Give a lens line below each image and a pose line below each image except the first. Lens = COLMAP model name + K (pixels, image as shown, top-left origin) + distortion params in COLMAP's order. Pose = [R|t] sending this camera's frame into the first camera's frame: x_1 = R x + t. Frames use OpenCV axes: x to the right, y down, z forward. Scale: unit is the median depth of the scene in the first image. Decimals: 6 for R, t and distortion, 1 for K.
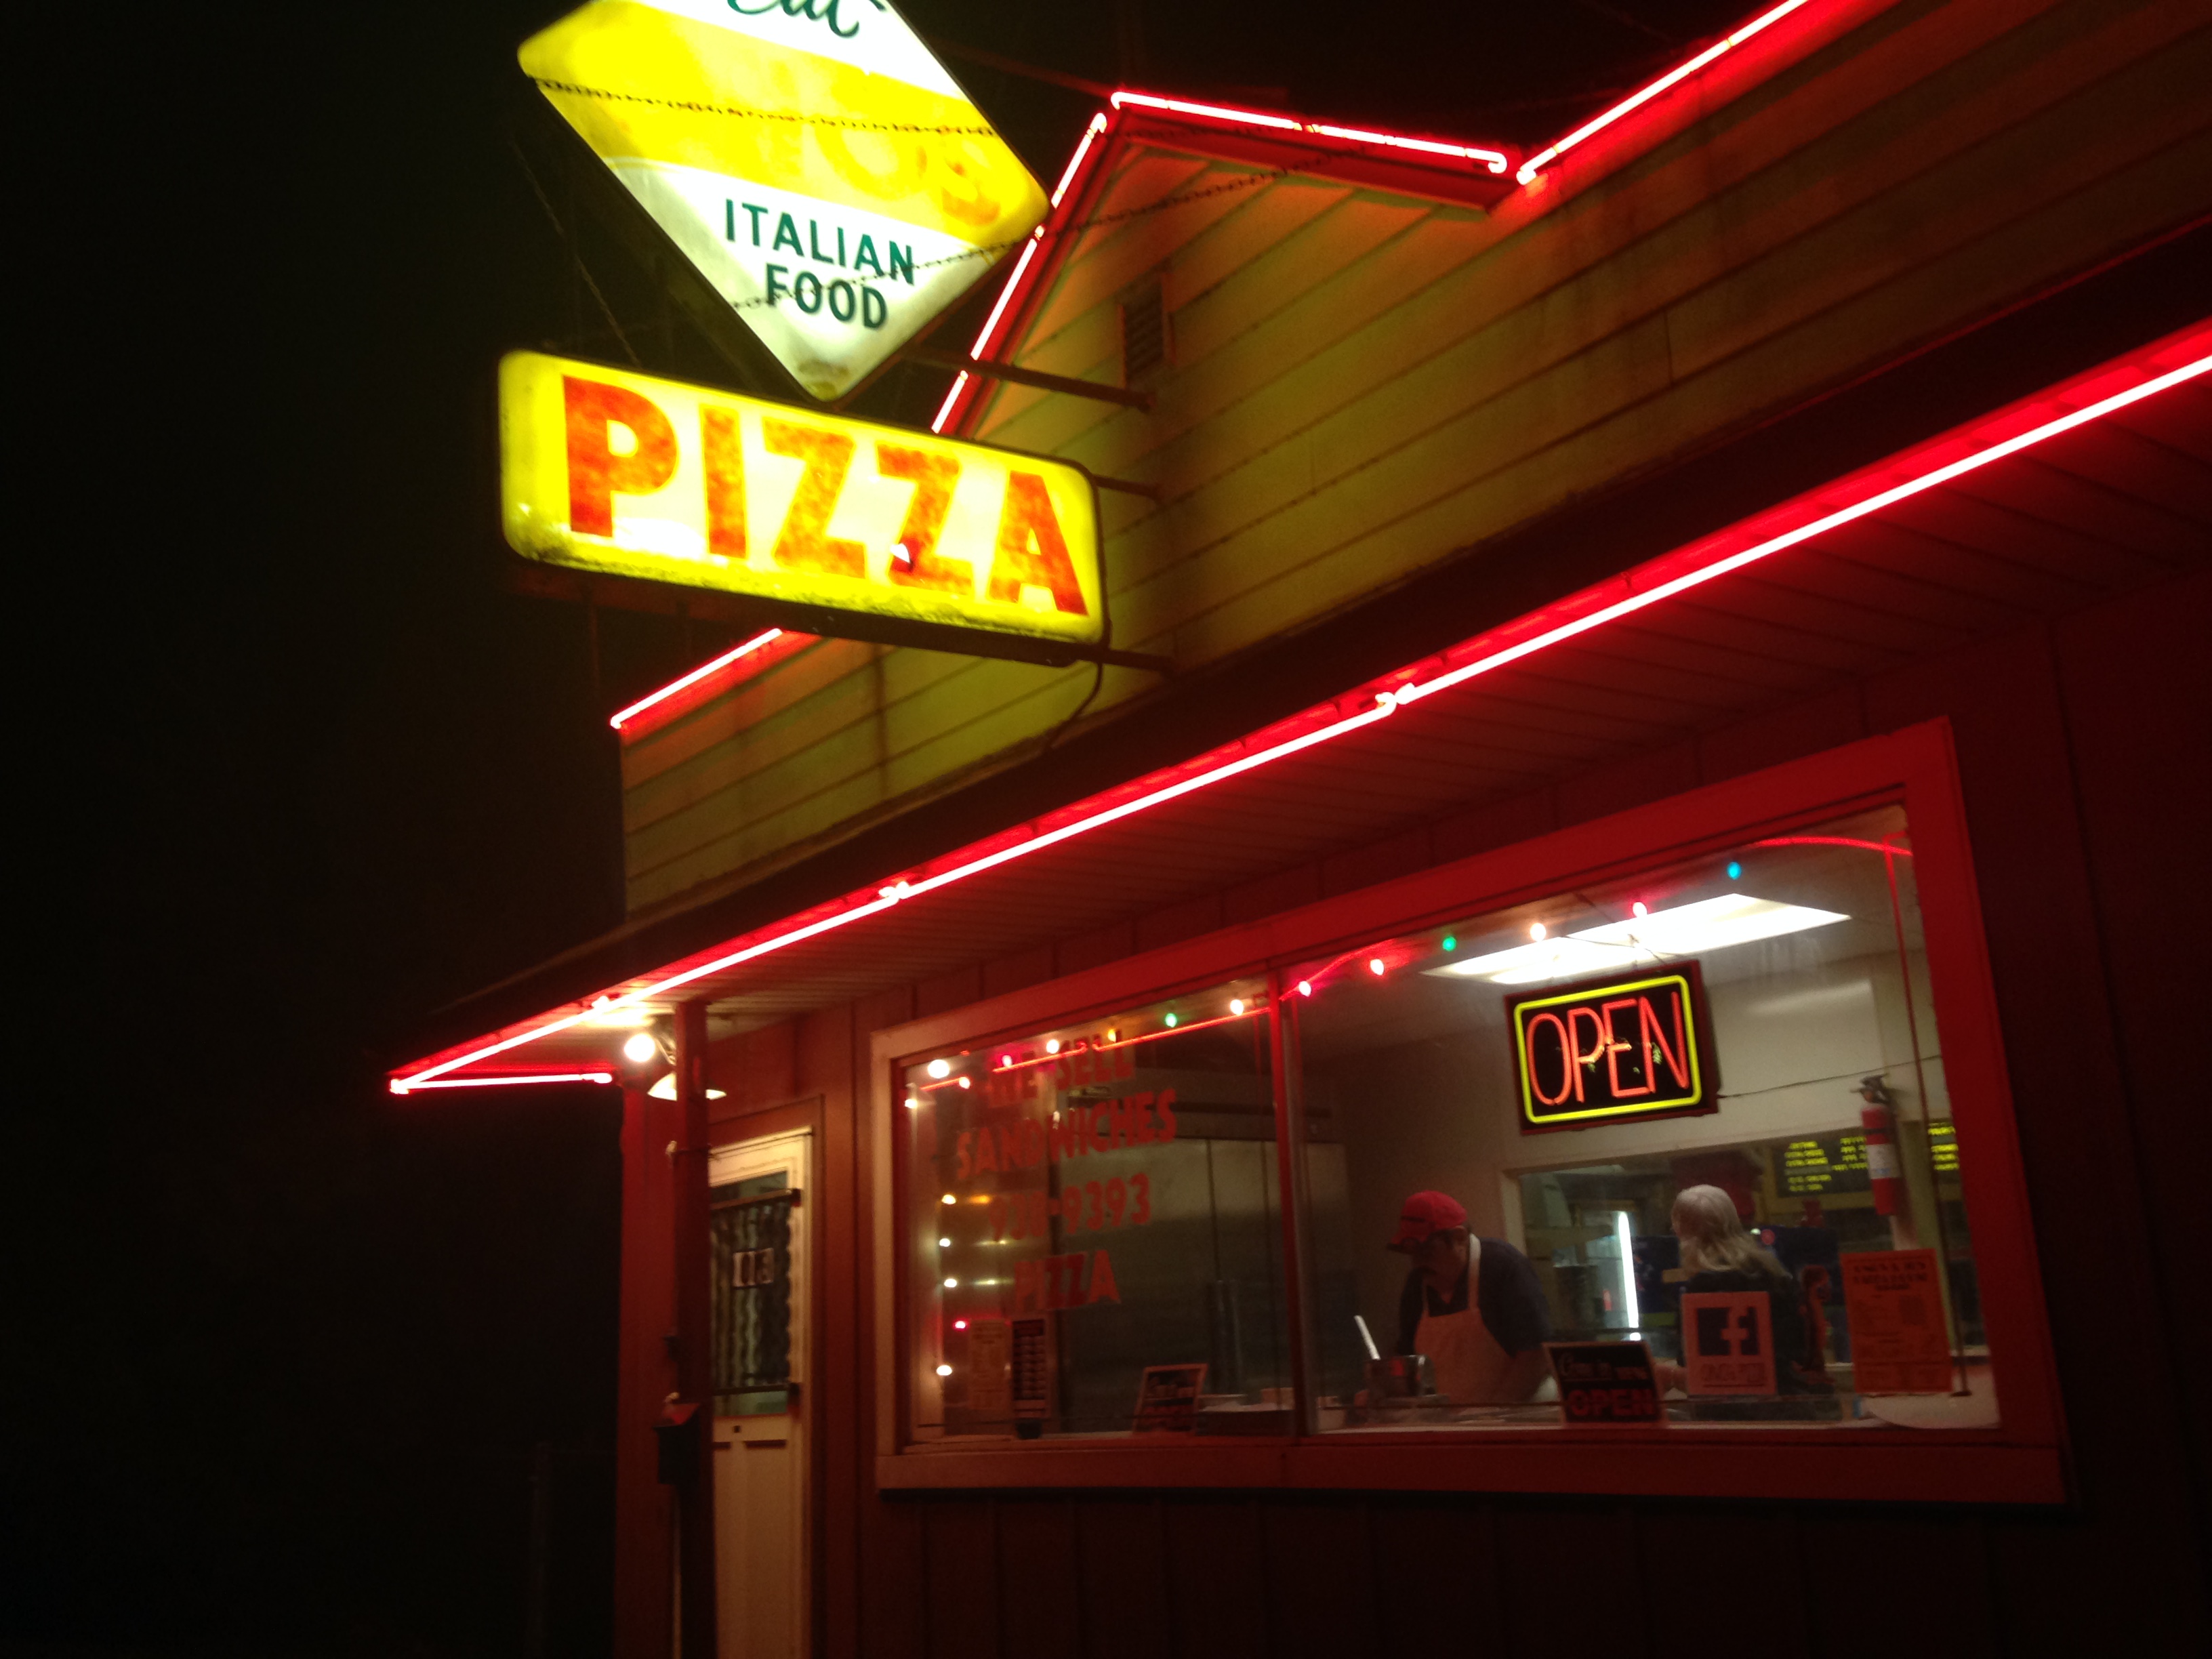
lens RADIAL K [[2066.4, 0, 1108.4], [0, 2066.4, 864.6], [0, 0, 1]] dist [0.117113, -0.000764]
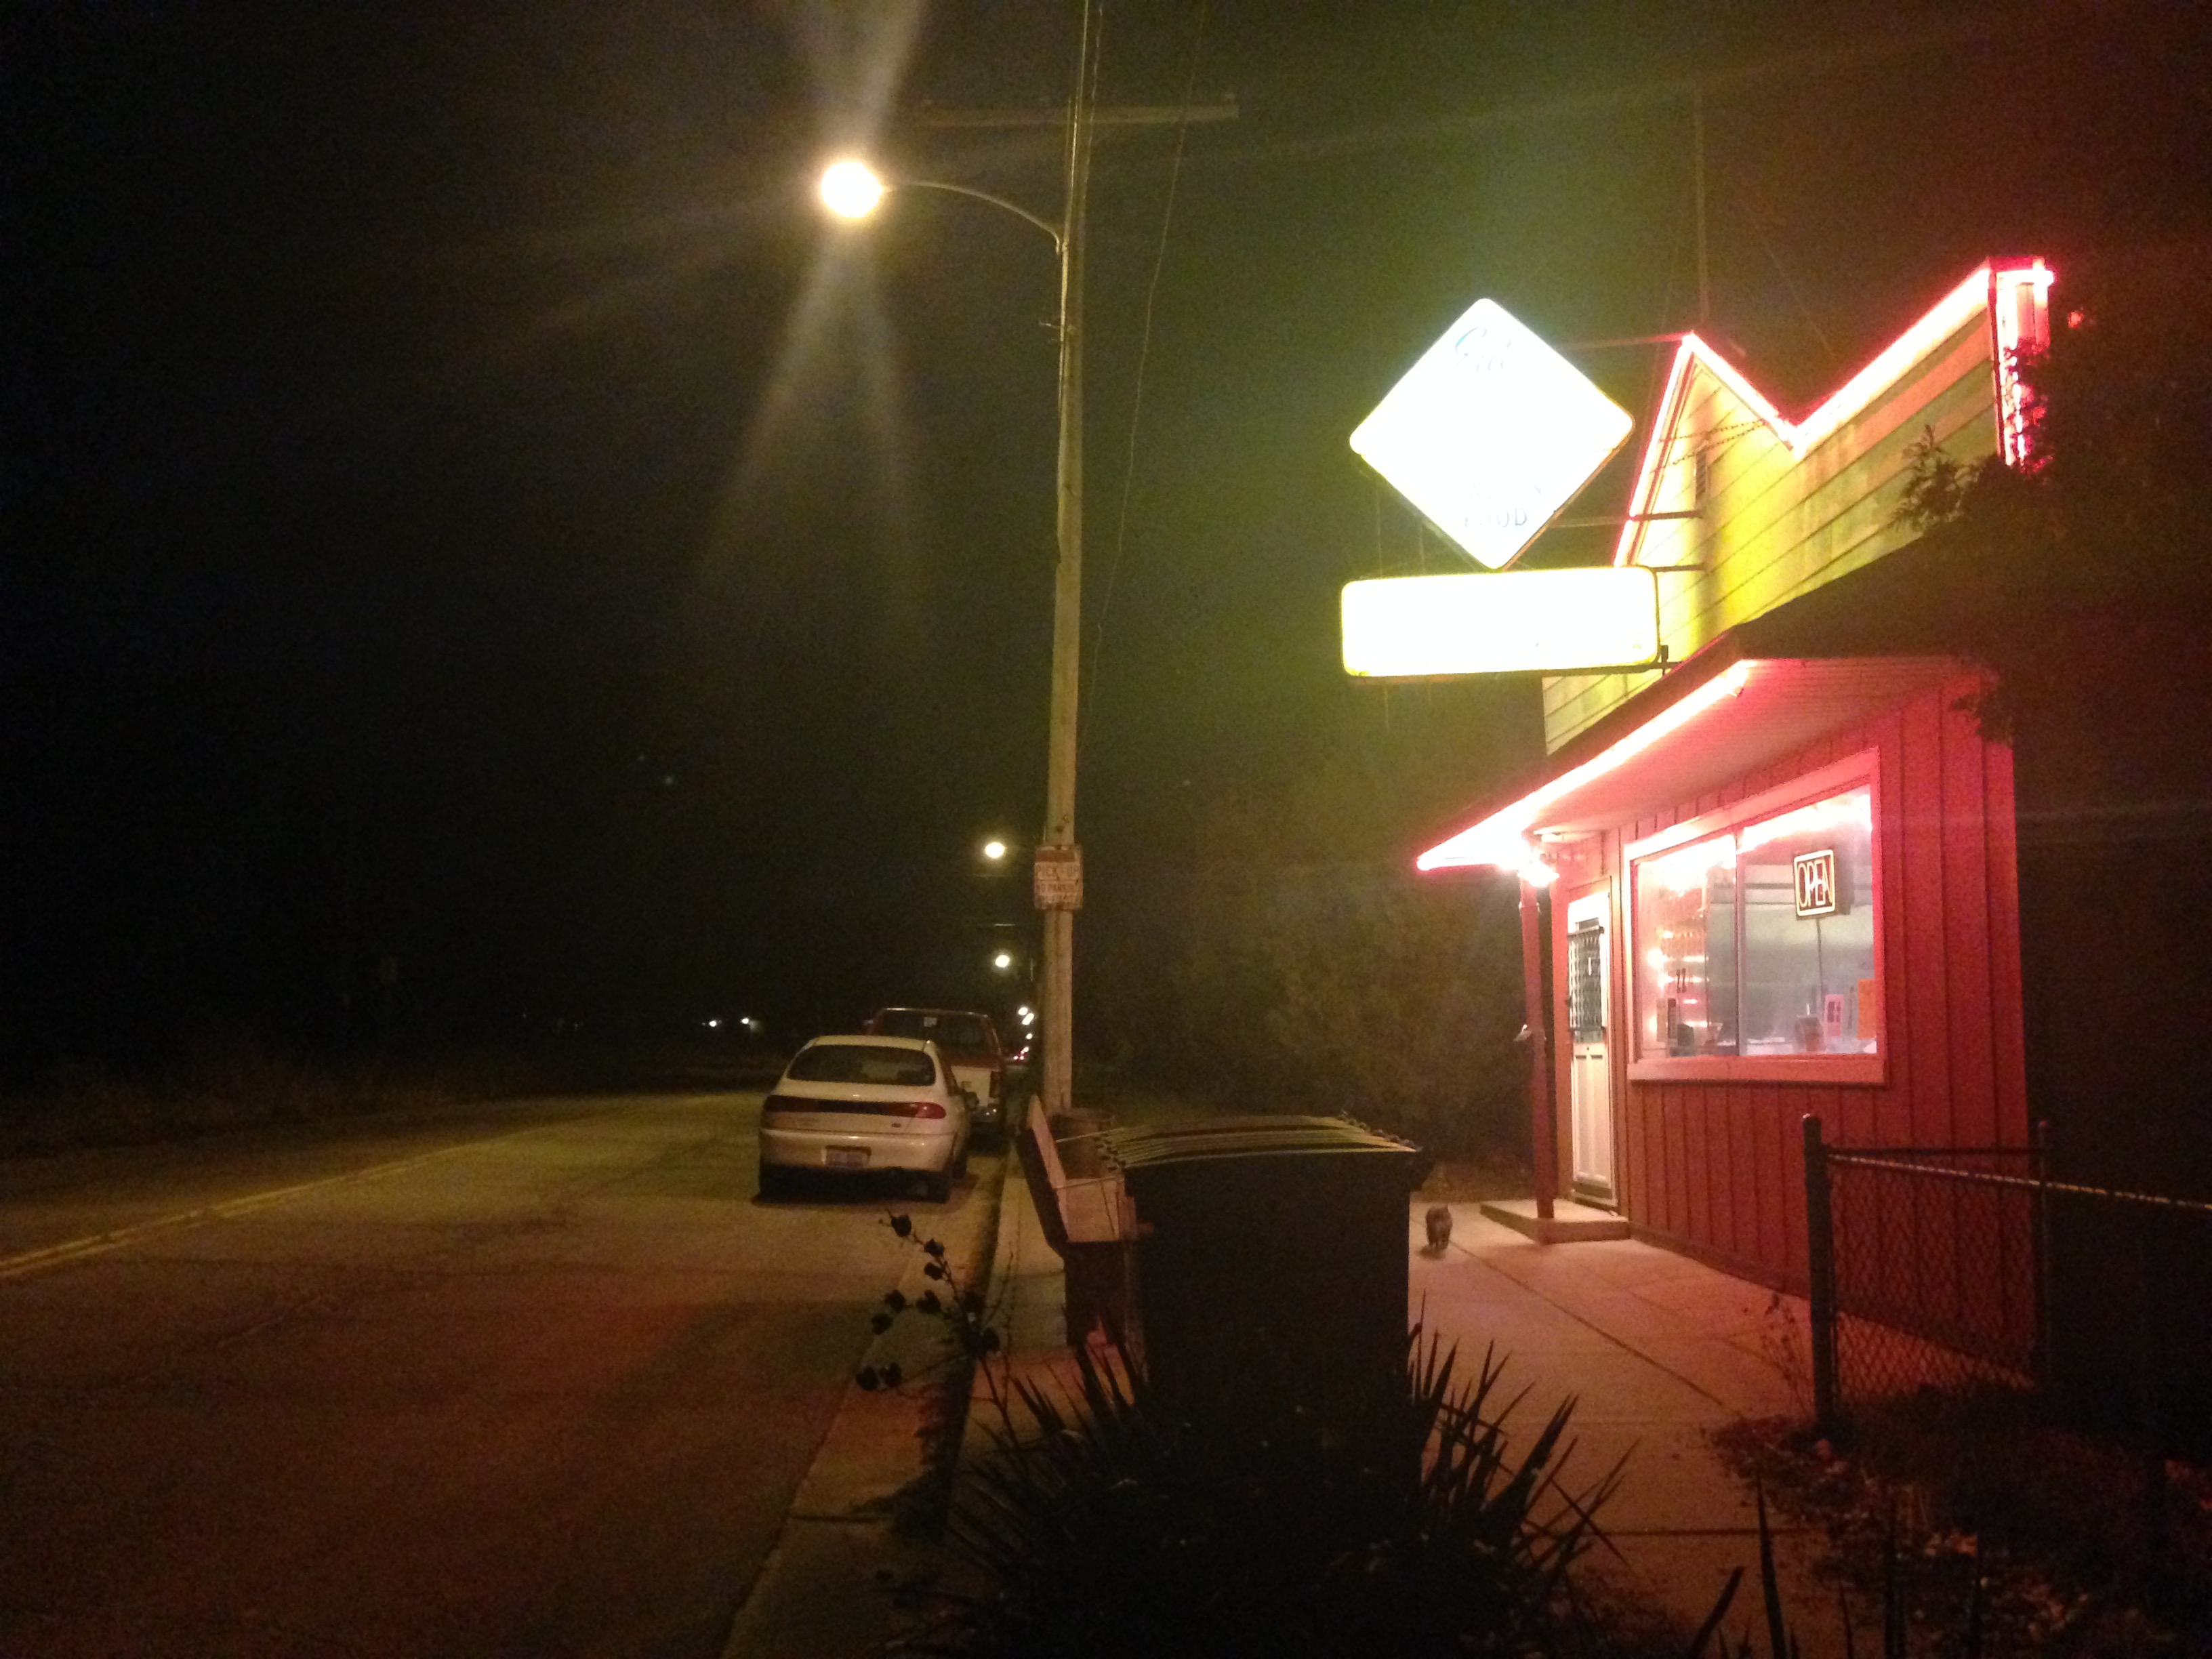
lens RADIAL K [[2066.4, 0, 1108.4], [0, 2066.4, 864.6], [0, 0, 1]] dist [0.117113, -0.000764]
pose [[0.795825, -0.007929, -0.605475, 0.719069], [0.106182, 0.986248, 0.126648, -0.206309], [0.596144, -0.165080, 0.785723, -0.820583]]
